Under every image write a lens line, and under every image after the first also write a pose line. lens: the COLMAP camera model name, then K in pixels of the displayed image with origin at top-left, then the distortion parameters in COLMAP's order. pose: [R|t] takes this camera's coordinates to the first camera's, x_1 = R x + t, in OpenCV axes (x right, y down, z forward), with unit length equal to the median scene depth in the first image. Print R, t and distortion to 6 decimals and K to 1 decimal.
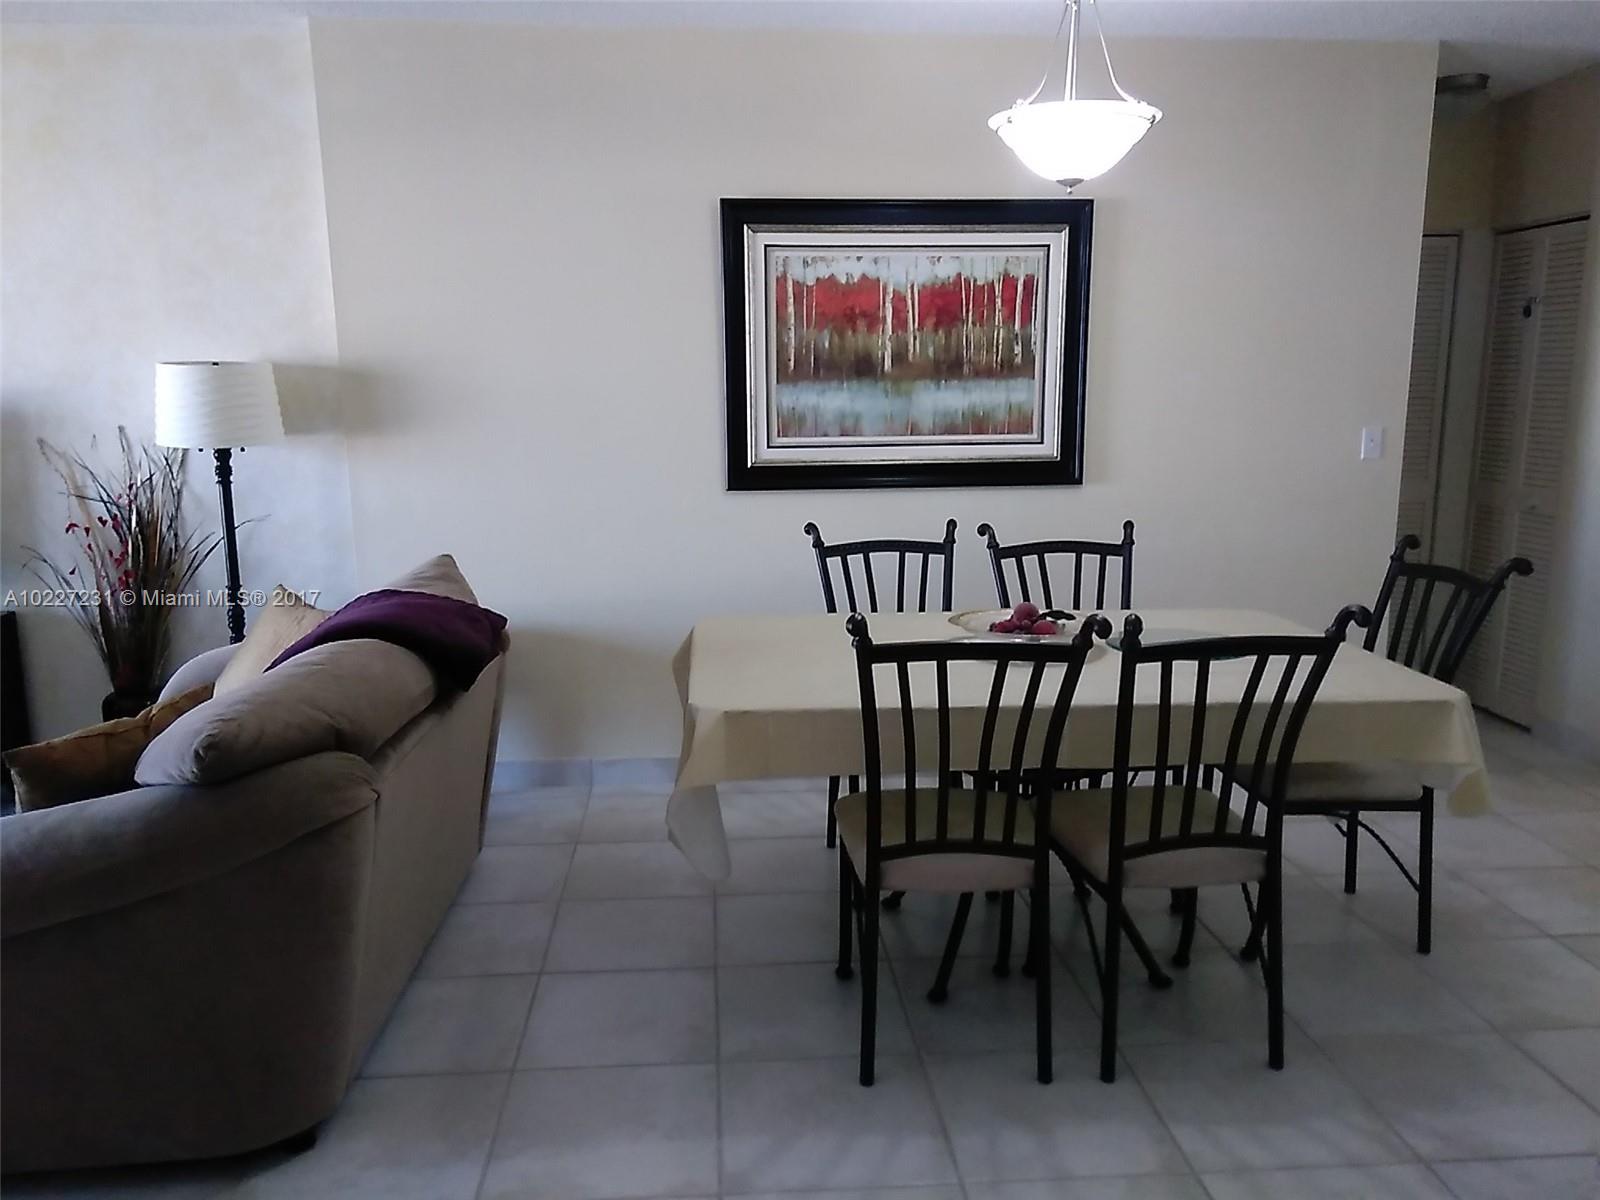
lens RADIAL K [[1257.5, 0, 1058.1], [0, 1257.5, 598.9], [0, 0, 1]] dist [0.003912, 0.002221]
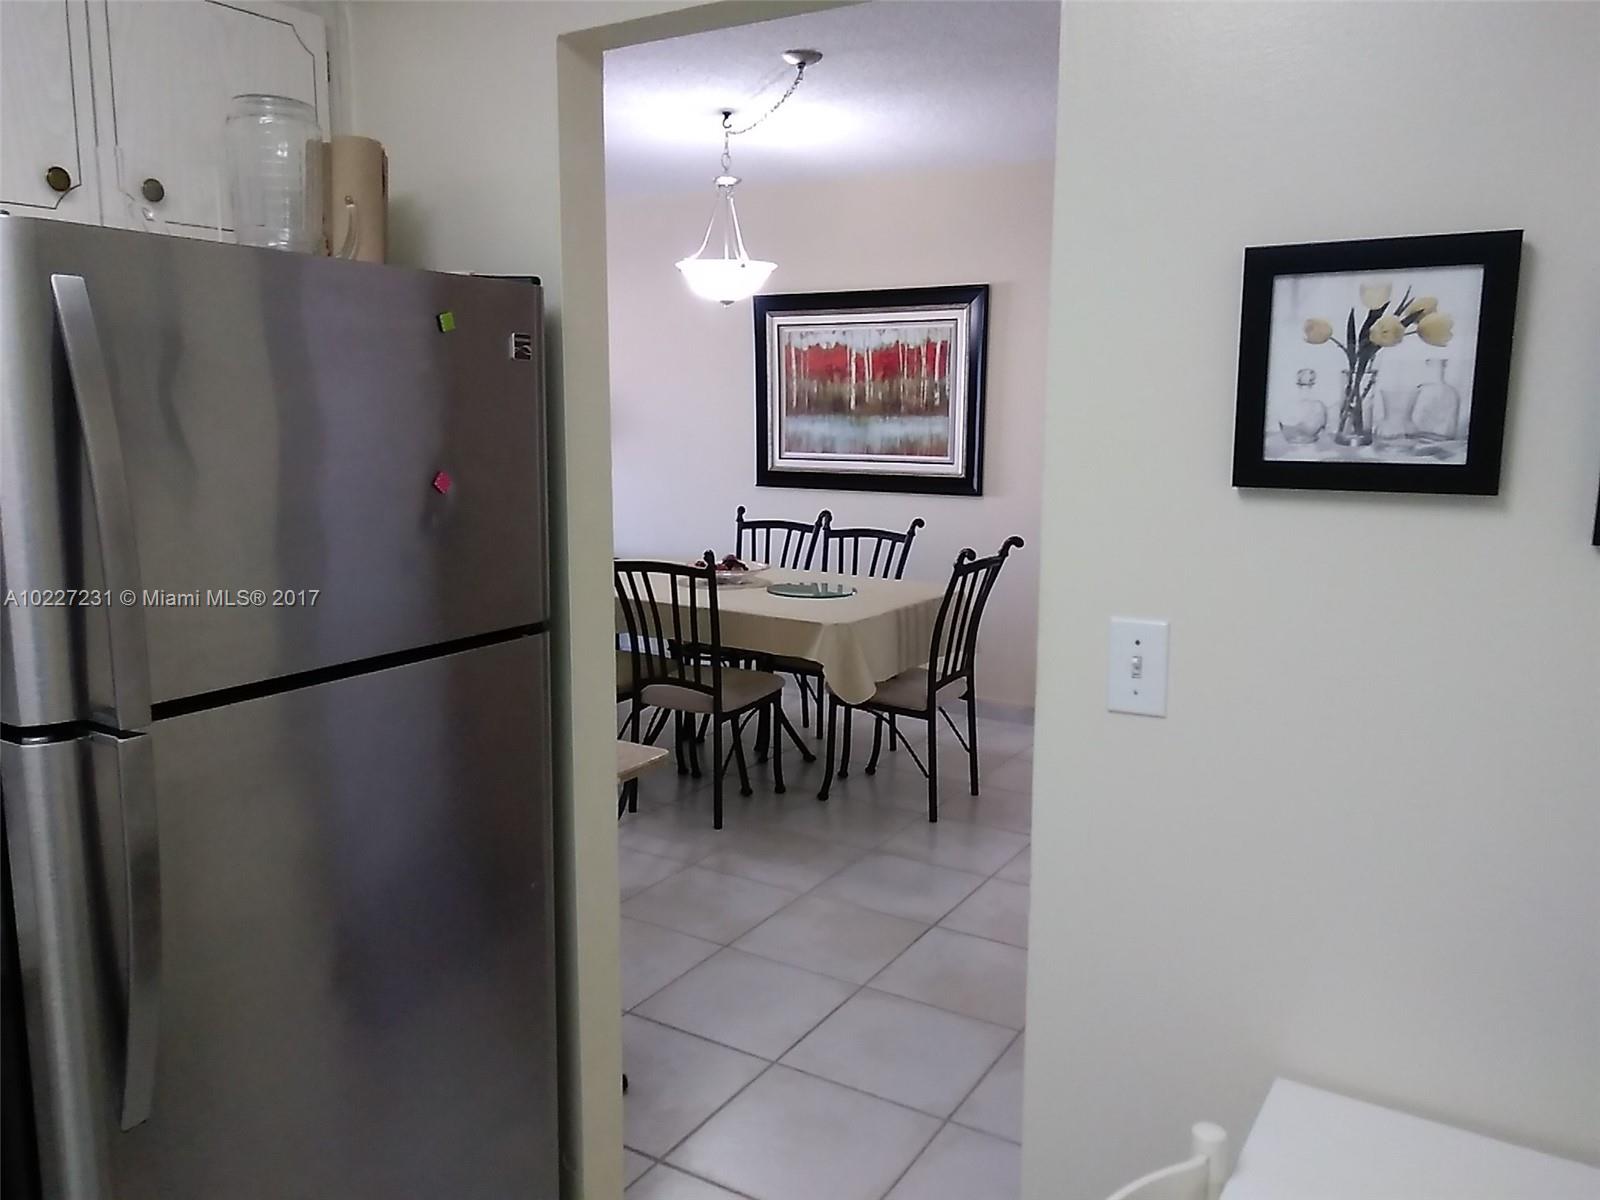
lens RADIAL K [[1217.2, 0, 800.0], [0, 1217.2, 600.0], [0, 0, 1]] dist [-0.000022, 0.001874]
pose [[0.805745, 0.109538, -0.582045, 0.651876], [-0.117248, 0.992800, 0.024529, 0.008332], [0.580541, 0.048480, 0.812786, -0.153455]]
